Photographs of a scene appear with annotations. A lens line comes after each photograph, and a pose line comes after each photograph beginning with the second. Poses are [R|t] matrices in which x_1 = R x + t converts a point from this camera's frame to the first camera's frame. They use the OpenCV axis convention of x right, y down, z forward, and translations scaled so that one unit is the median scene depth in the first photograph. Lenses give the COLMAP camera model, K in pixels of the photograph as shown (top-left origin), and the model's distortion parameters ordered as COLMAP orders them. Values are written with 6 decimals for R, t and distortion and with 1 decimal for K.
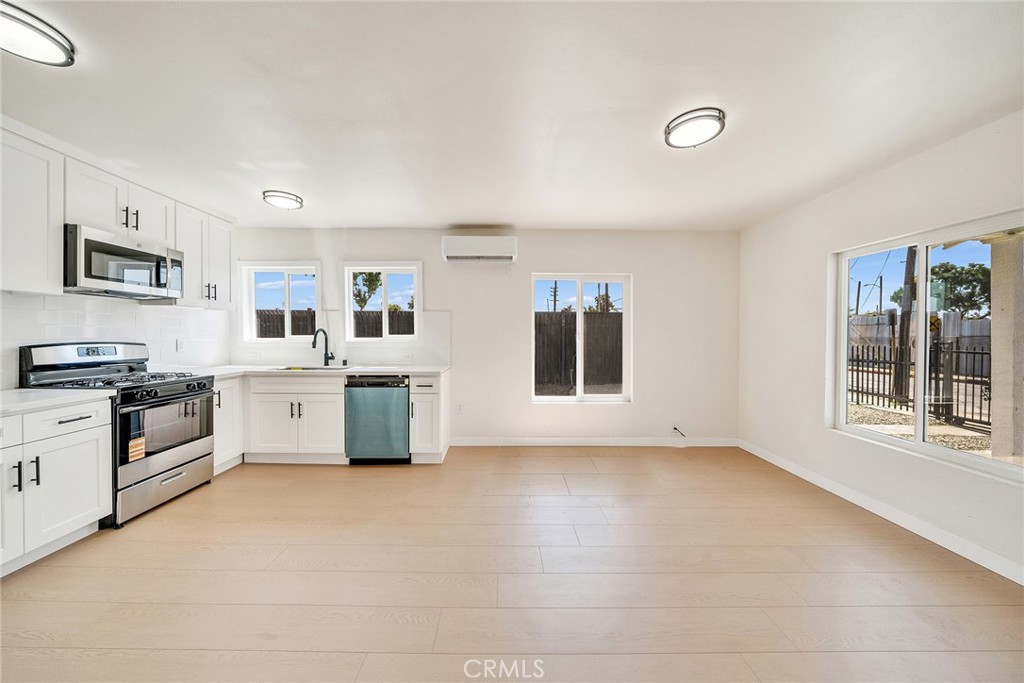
lens RADIAL K [[351.7, 0, 505.7], [0, 351.7, 337.0], [0, 0, 1]] dist [-0.002095, -0.000067]
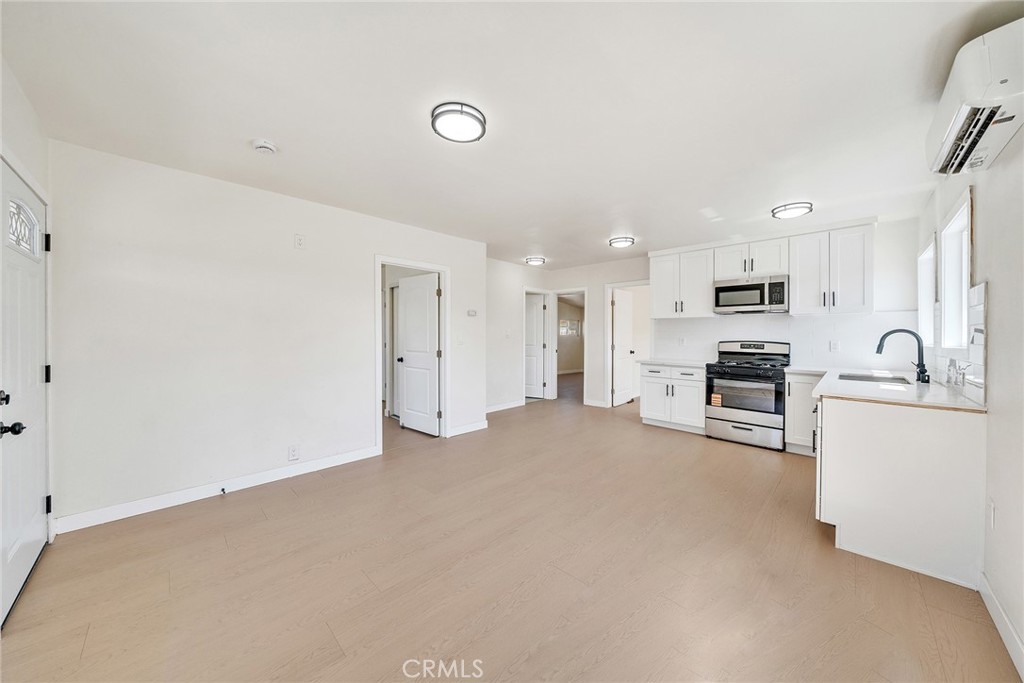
lens RADIAL K [[351.7, 0, 515.5], [0, 351.7, 336.9], [0, 0, 1]] dist [-0.002095, -0.000067]
pose [[-0.695808, -0.005057, -0.718210, 0.664087], [-0.016602, 0.999821, 0.009045, -0.001034], [0.718036, 0.018217, -0.695767, 1.048525]]
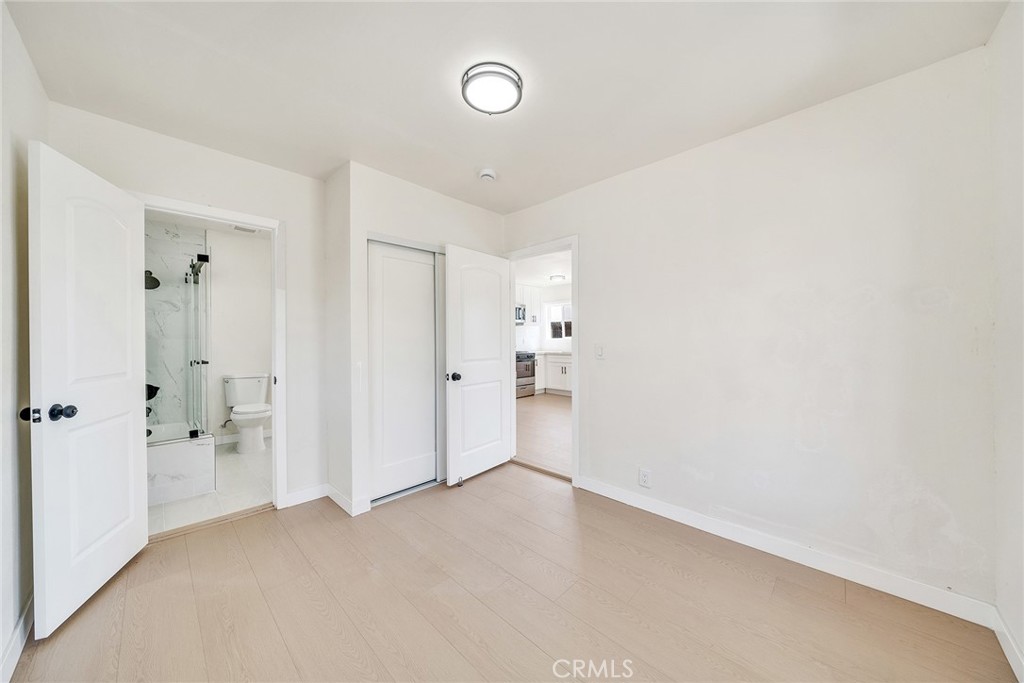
lens RADIAL K [[351.7, 0, 510.9], [0, 351.7, 339.6], [0, 0, 1]] dist [-0.002095, -0.000067]
pose [[0.717070, -0.009221, -0.696941, 0.701240], [0.006184, 0.999957, -0.006867, 0.027843], [0.696974, 0.000614, 0.717096, -0.811121]]
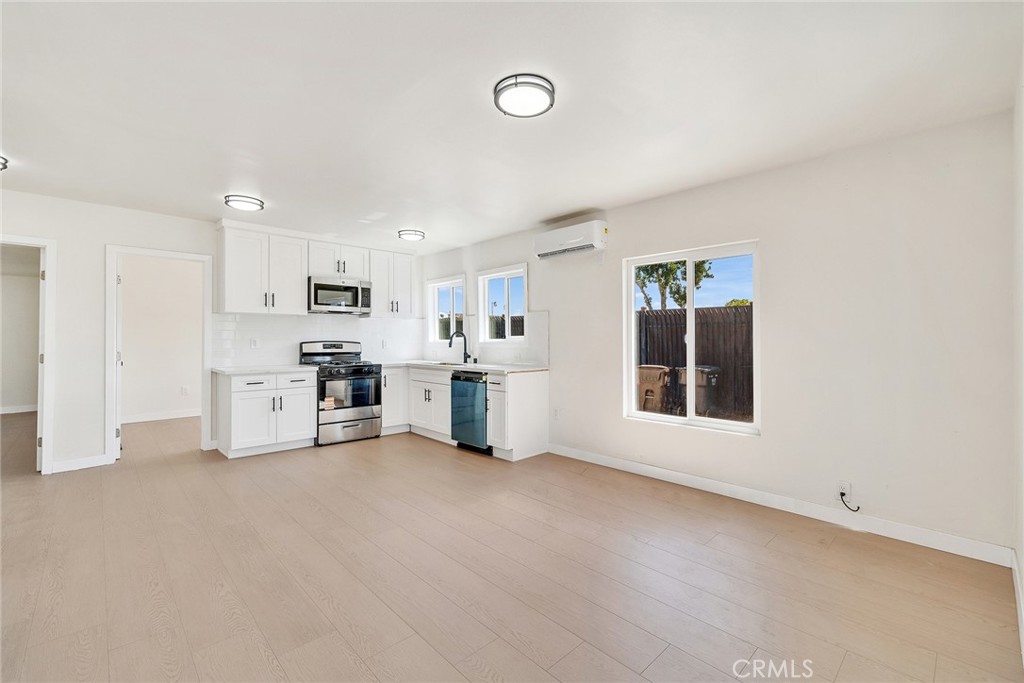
lens RADIAL K [[441.0, 0, 509.8], [0, 441.0, 337.7], [0, 0, 1]] dist [-0.001982, -0.000281]
pose [[0.679254, -0.007793, -0.733862, 0.774817], [-0.001715, 0.999924, -0.012206, 0.017986], [0.733901, 0.009549, 0.679189, 0.131406]]
